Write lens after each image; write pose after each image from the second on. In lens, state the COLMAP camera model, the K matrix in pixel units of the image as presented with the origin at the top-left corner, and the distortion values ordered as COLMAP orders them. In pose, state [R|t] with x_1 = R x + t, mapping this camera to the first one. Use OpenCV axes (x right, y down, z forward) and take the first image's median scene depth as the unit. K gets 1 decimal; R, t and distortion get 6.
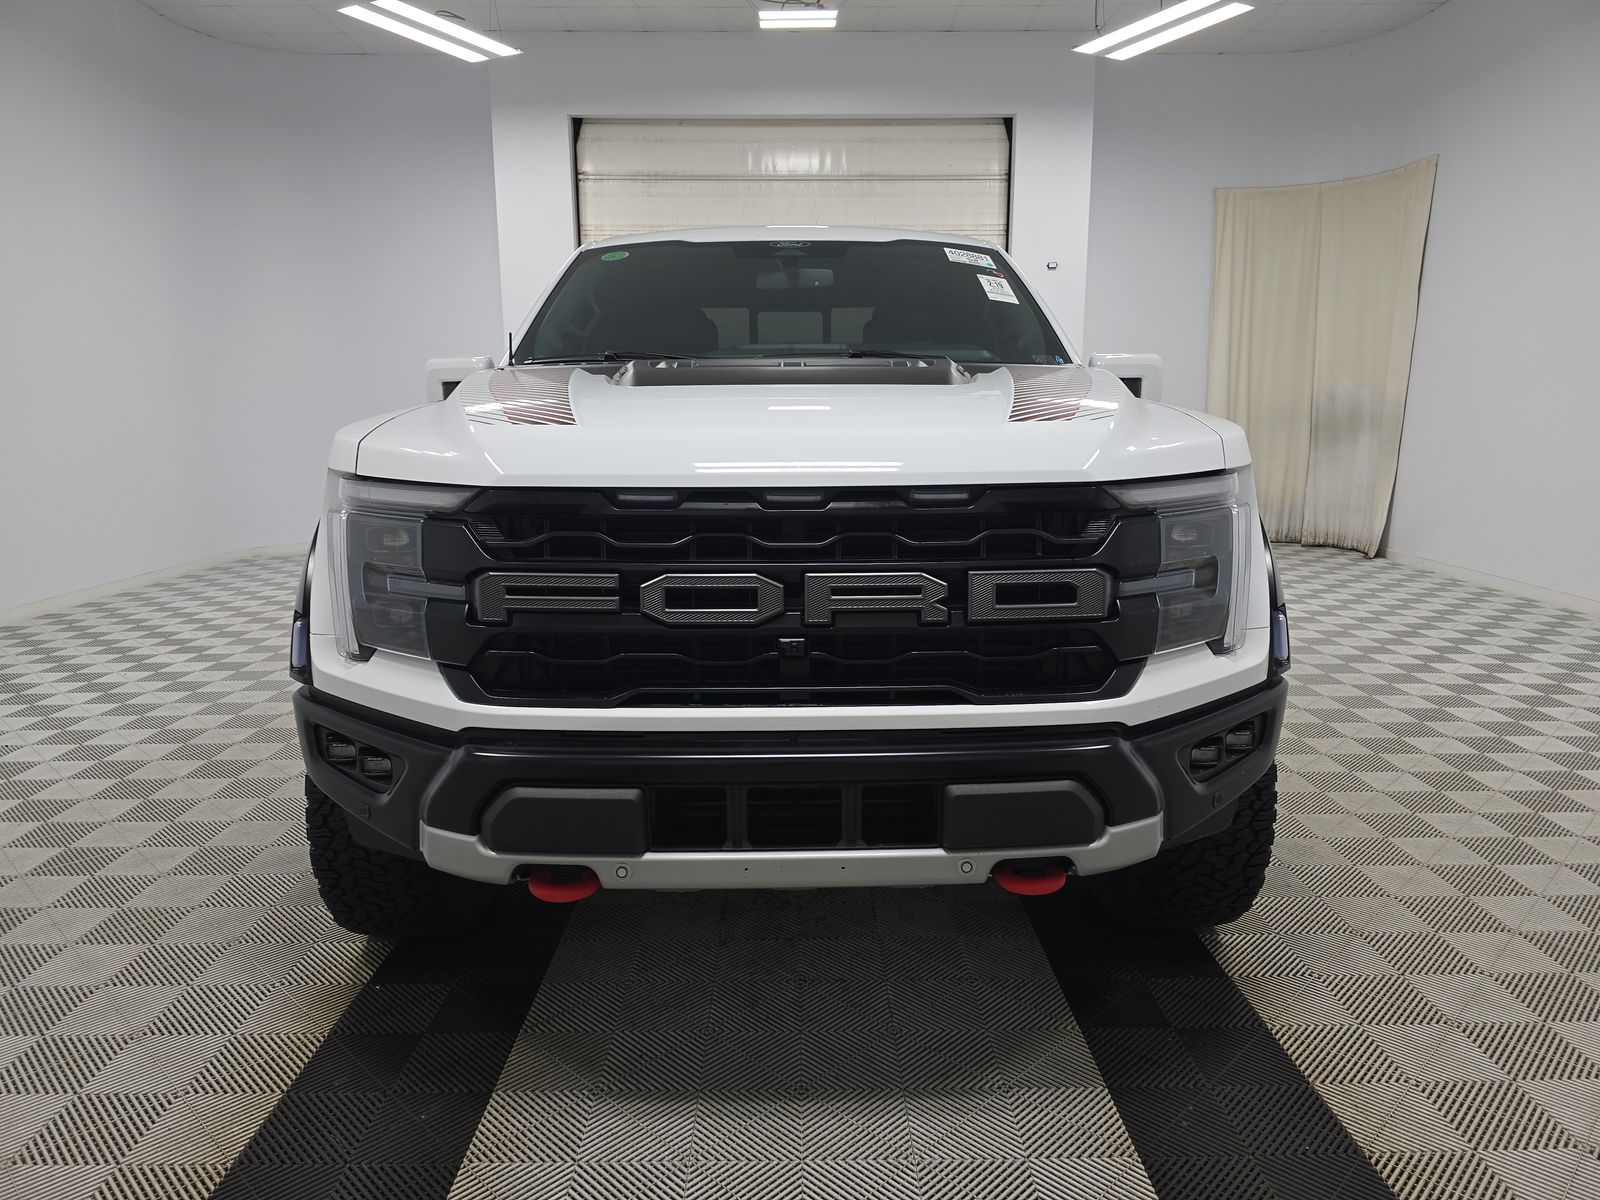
lens RADIAL K [[1094.2, 0, 801.3], [0, 1094.2, 595.6], [0, 0, 1]] dist [0.046177, -0.031089]
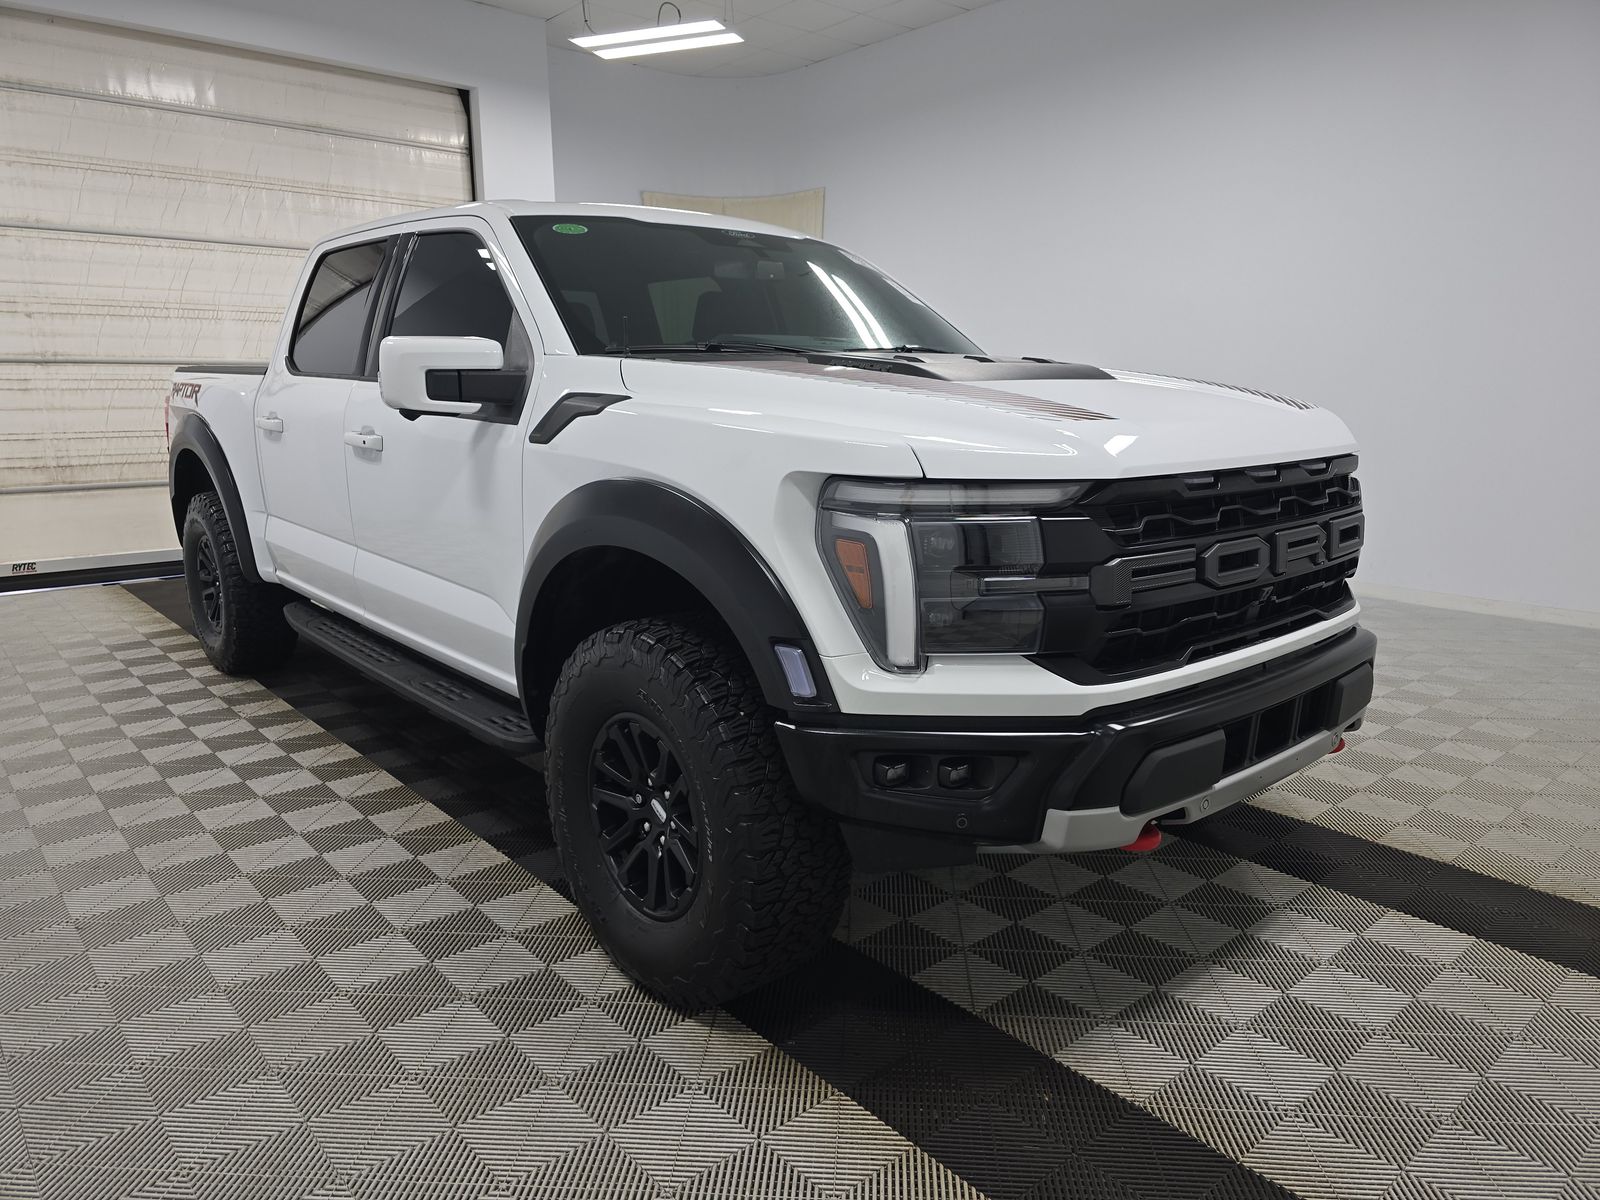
lens RADIAL K [[1094.2, 0, 801.8], [0, 1094.2, 602.6], [0, 0, 1]] dist [0.046177, -0.031089]
pose [[0.756343, -0.125831, 0.641960, -0.305421], [0.111062, 0.991780, 0.063549, -0.020523], [-0.644679, 0.023233, 0.764100, 0.094763]]
